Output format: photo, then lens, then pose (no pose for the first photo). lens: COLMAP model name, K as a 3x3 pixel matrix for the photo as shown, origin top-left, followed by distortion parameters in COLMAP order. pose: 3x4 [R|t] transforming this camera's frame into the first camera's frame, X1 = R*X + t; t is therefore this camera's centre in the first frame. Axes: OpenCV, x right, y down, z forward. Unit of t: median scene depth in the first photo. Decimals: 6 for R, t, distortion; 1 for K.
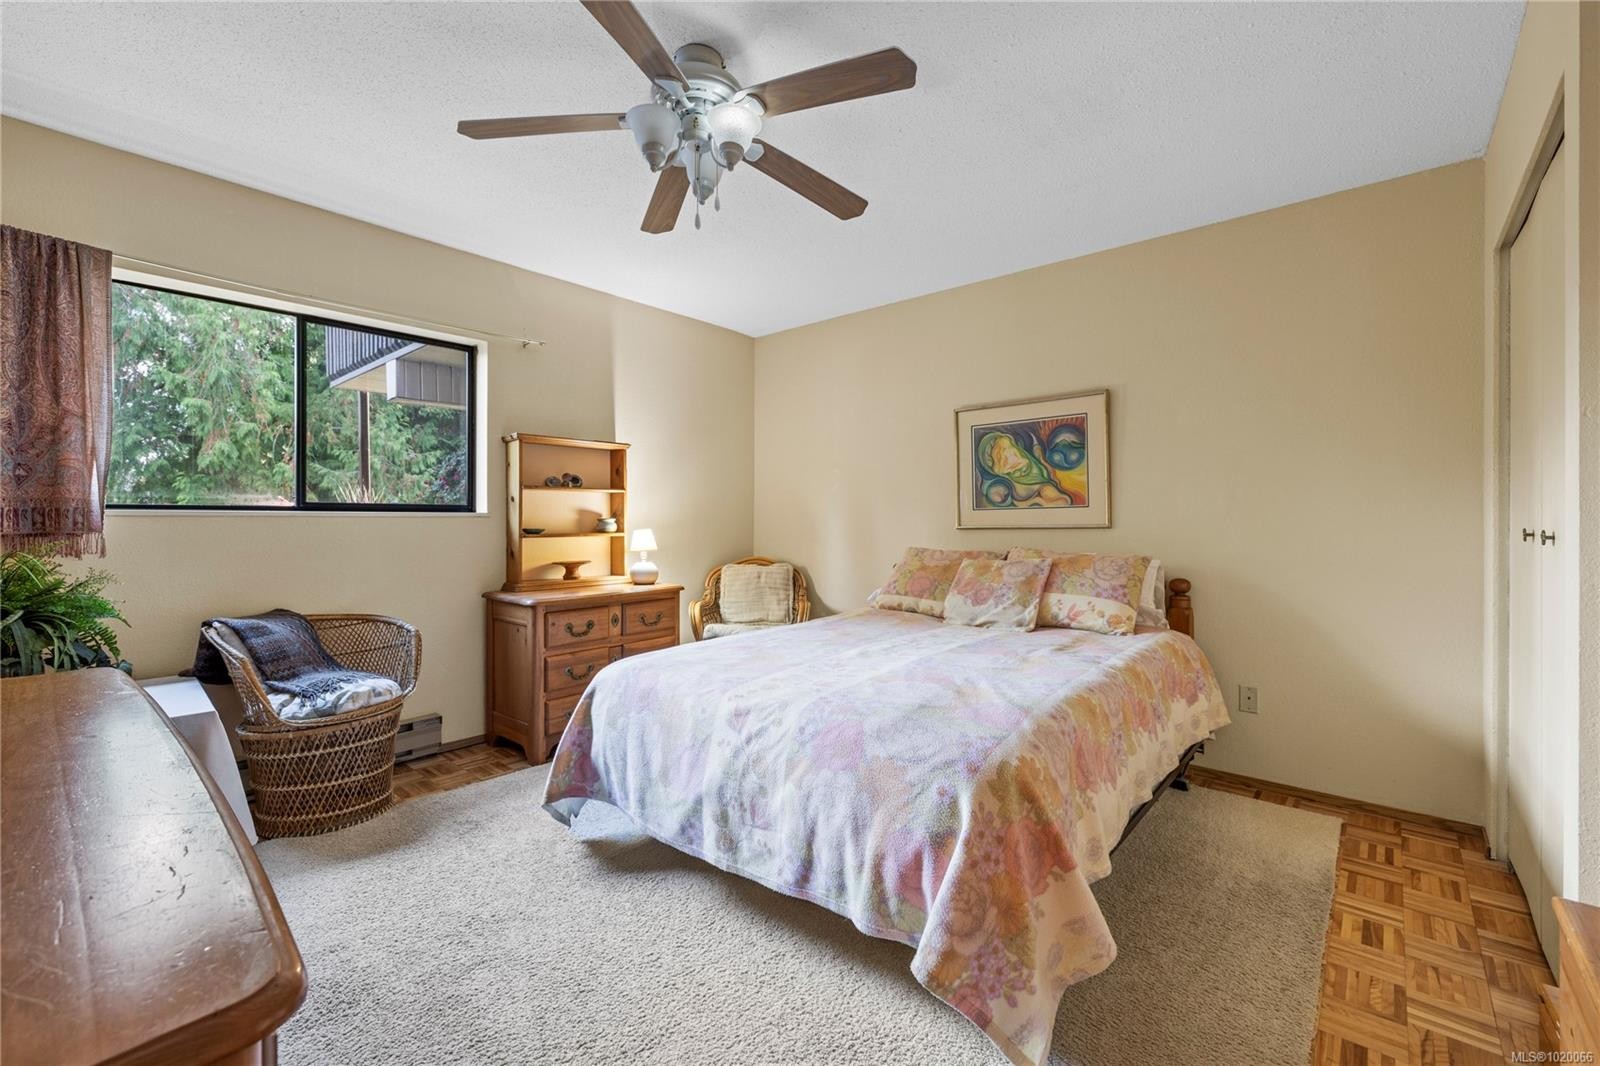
lens RADIAL K [[654.8, 0, 793.2], [0, 654.8, 516.7], [0, 0, 1]] dist [-0.000425, 0.000010]
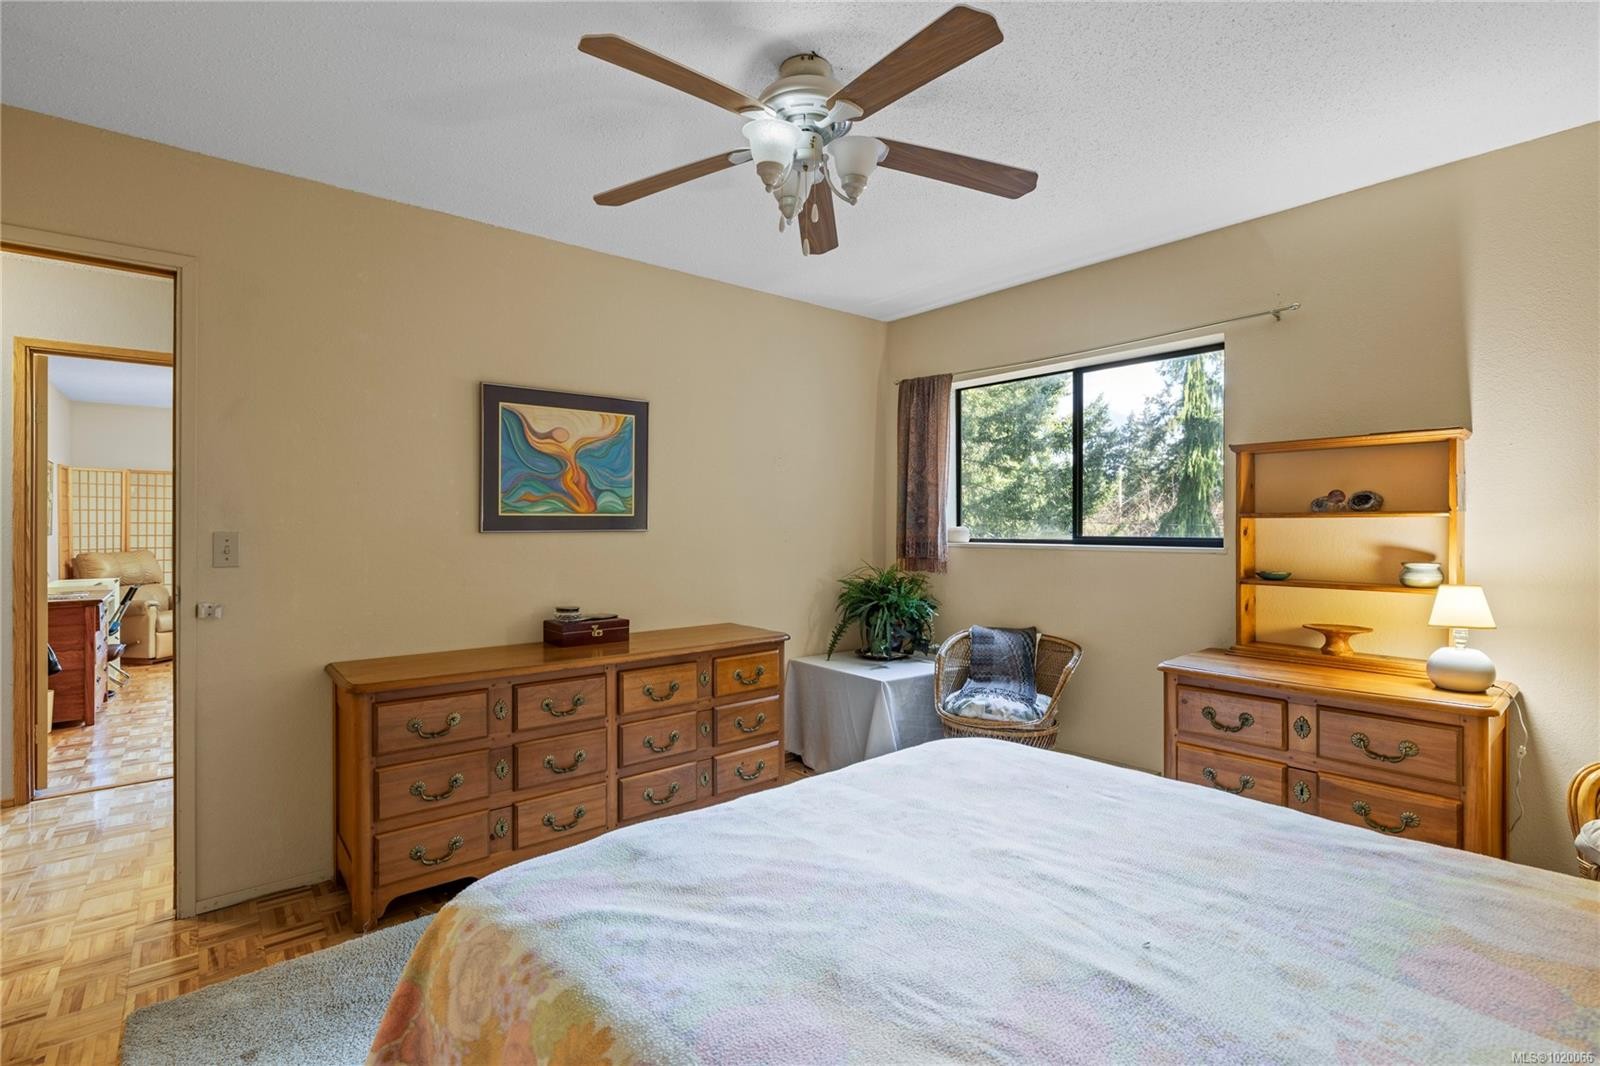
lens RADIAL K [[715.2, 0, 801.9], [0, 715.2, 511.0], [0, 0, 1]] dist [-0.001577, -0.000129]
pose [[-0.111693, -0.028020, -0.993348, 0.443512], [-0.005654, 0.999604, -0.027561, -0.024969], [0.993727, 0.002538, -0.111807, 0.581243]]
